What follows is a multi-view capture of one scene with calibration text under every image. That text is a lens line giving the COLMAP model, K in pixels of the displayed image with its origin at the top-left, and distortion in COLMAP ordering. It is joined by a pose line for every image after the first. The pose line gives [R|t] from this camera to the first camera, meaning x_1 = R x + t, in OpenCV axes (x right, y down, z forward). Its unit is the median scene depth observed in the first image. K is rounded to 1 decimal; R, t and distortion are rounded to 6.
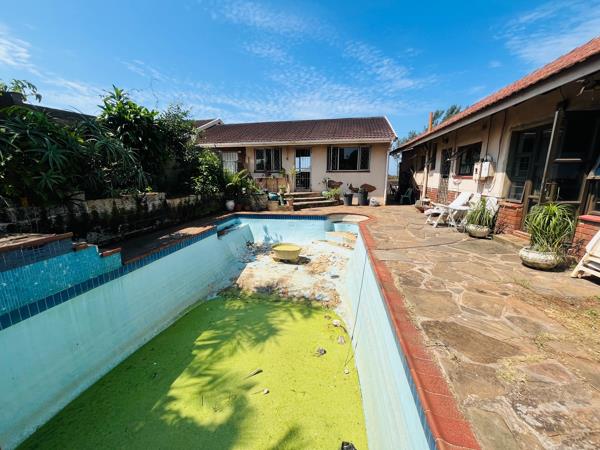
lens RADIAL K [[236.3, 0, 300.0], [0, 236.3, 225.0], [0, 0, 1]] dist [-0.001767, -0.000219]
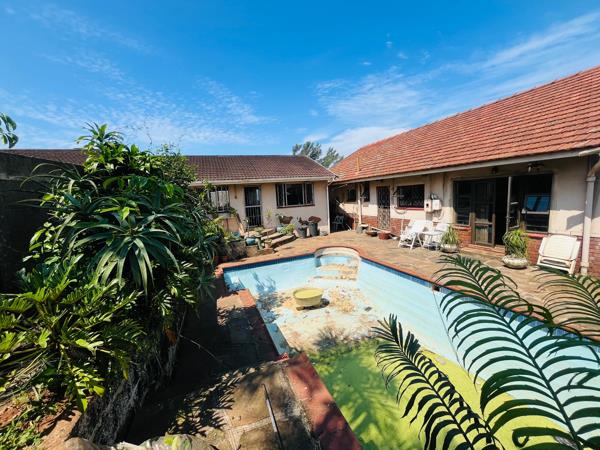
lens RADIAL K [[236.3, 0, 300.0], [0, 236.3, 225.0], [0, 0, 1]] dist [-0.001767, -0.000219]
pose [[0.865452, -0.112464, 0.488206, -0.449226], [0.162285, 0.984868, -0.060811, -0.109148], [-0.473979, 0.131857, 0.870607, 0.100405]]
